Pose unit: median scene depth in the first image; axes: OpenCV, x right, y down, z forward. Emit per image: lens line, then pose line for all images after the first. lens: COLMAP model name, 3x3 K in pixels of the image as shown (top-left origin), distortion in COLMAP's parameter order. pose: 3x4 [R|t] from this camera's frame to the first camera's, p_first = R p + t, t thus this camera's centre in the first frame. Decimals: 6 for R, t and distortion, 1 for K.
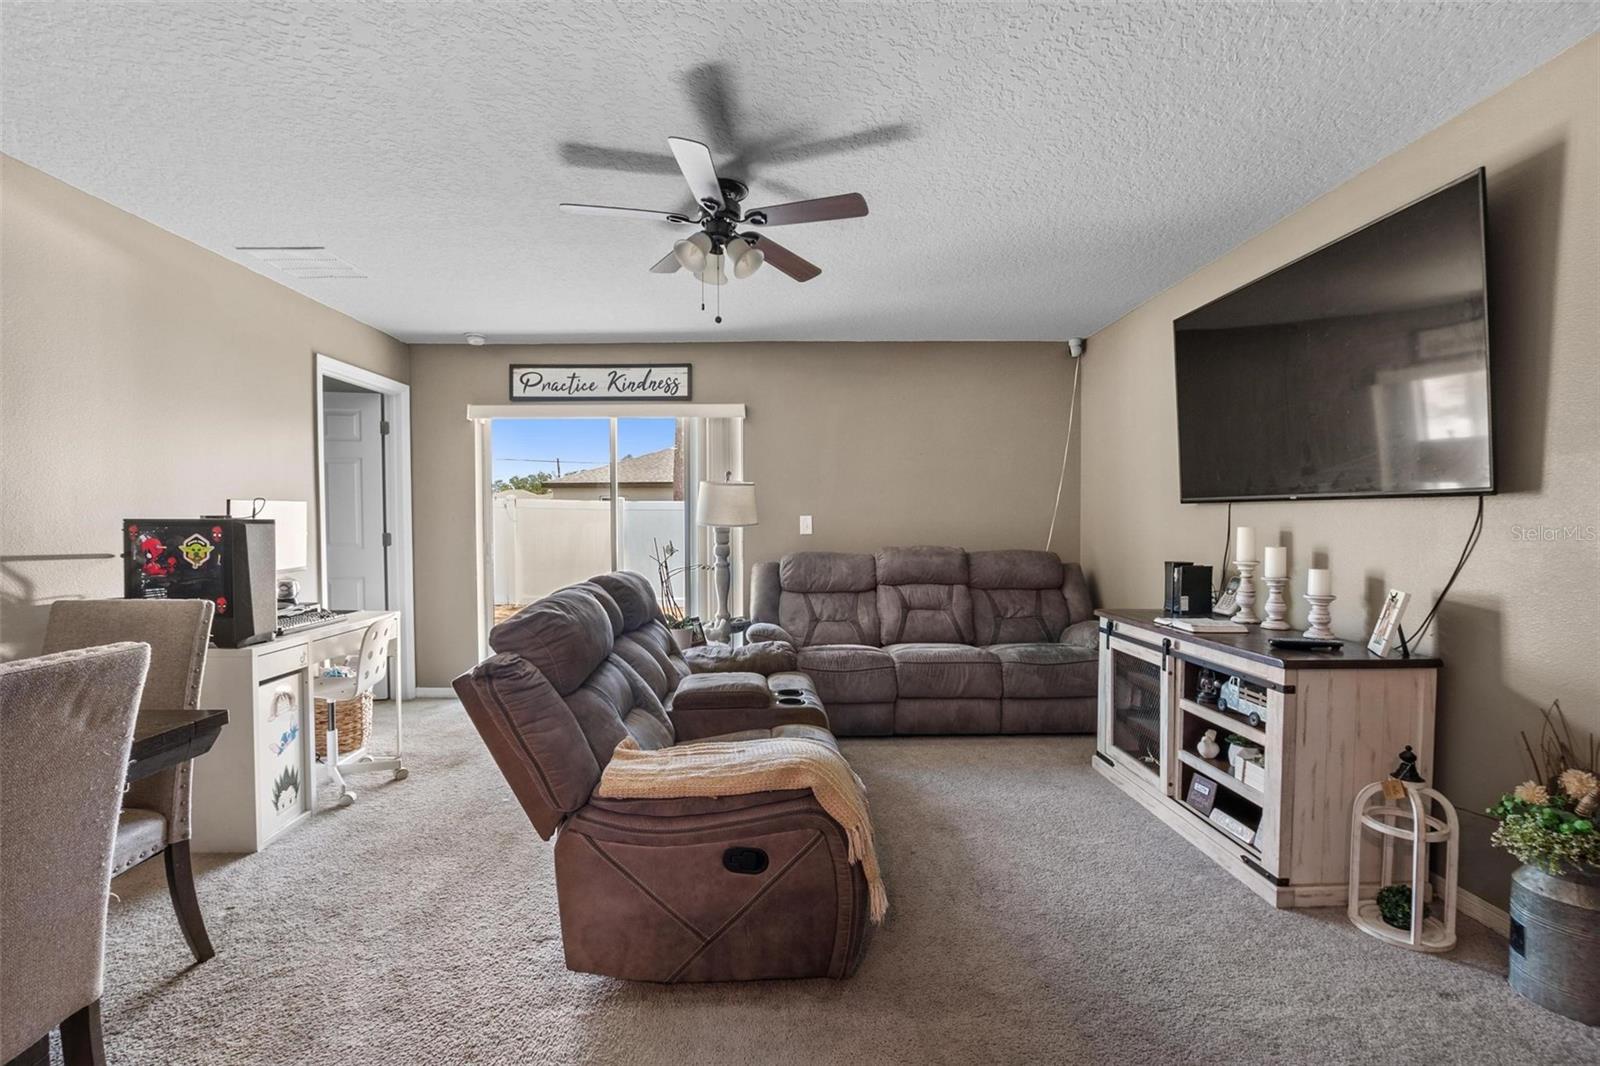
lens RADIAL K [[704.3, 0, 795.4], [0, 704.3, 541.2], [0, 0, 1]] dist [-0.042806, 0.009614]
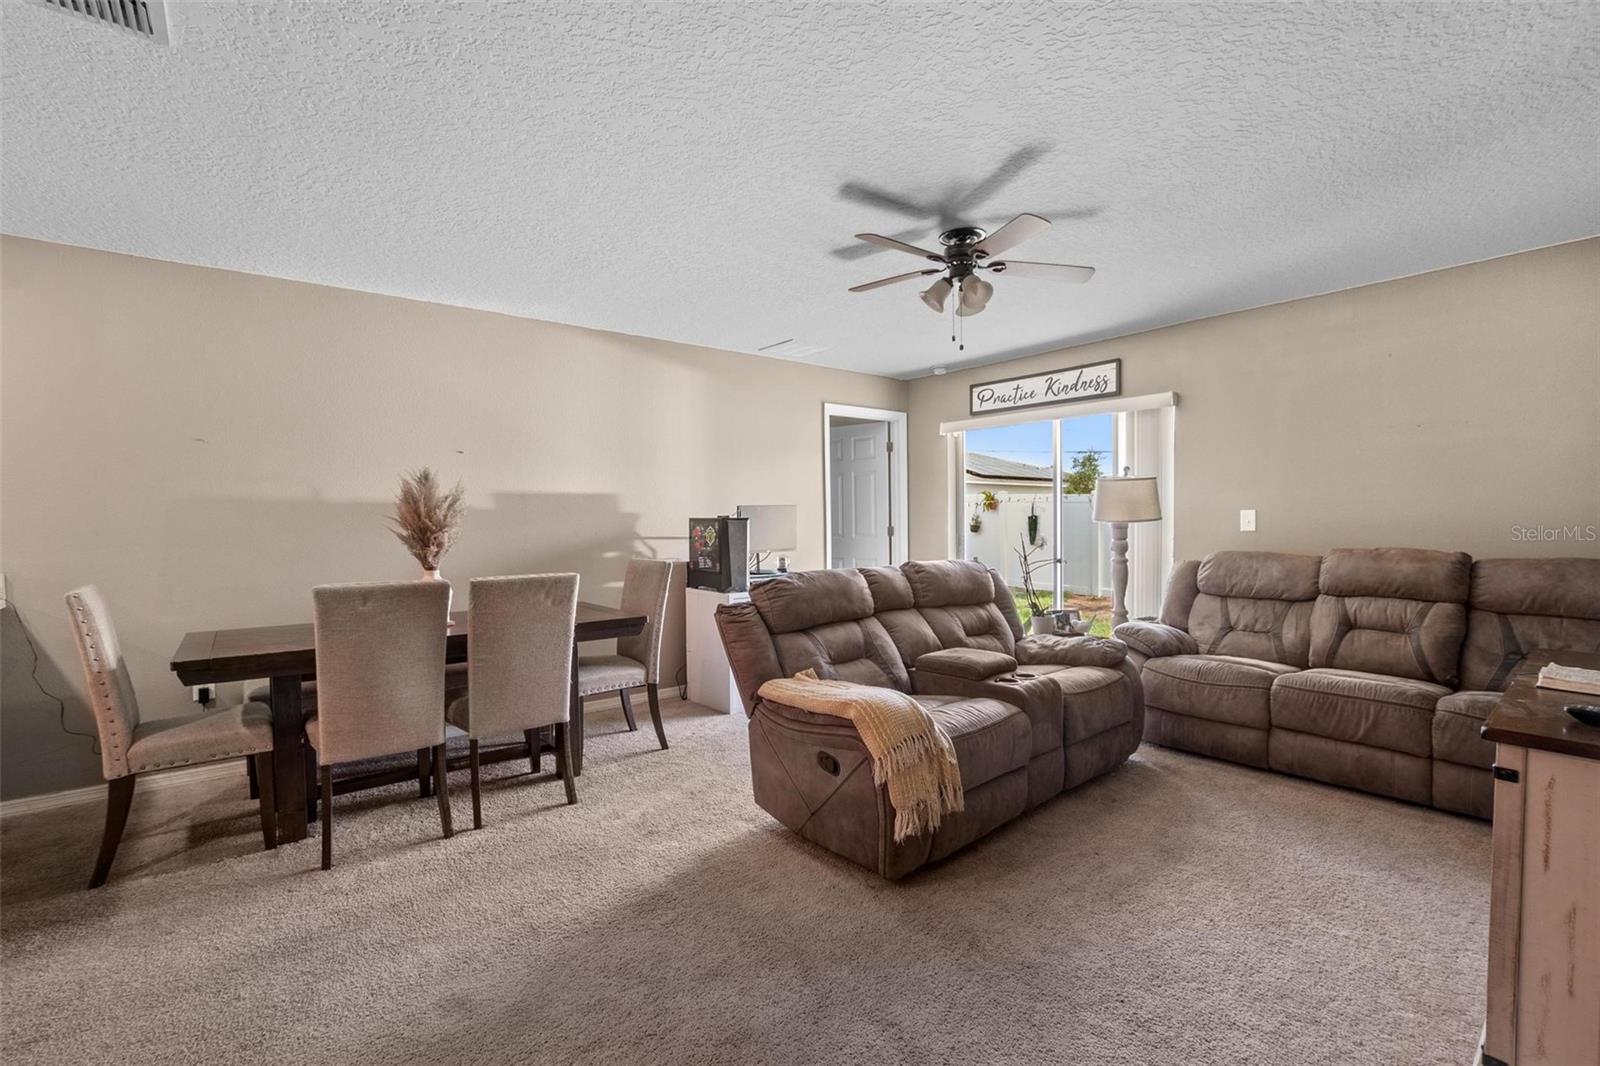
lens RADIAL K [[704.3, 0, 795.4], [0, 704.3, 541.2], [0, 0, 1]] dist [-0.042806, 0.009614]
pose [[0.615364, 0.023382, -0.787896, 0.378731], [-0.015387, 0.999726, 0.017650, -0.004104], [0.788092, 0.001262, 0.615556, 0.032234]]
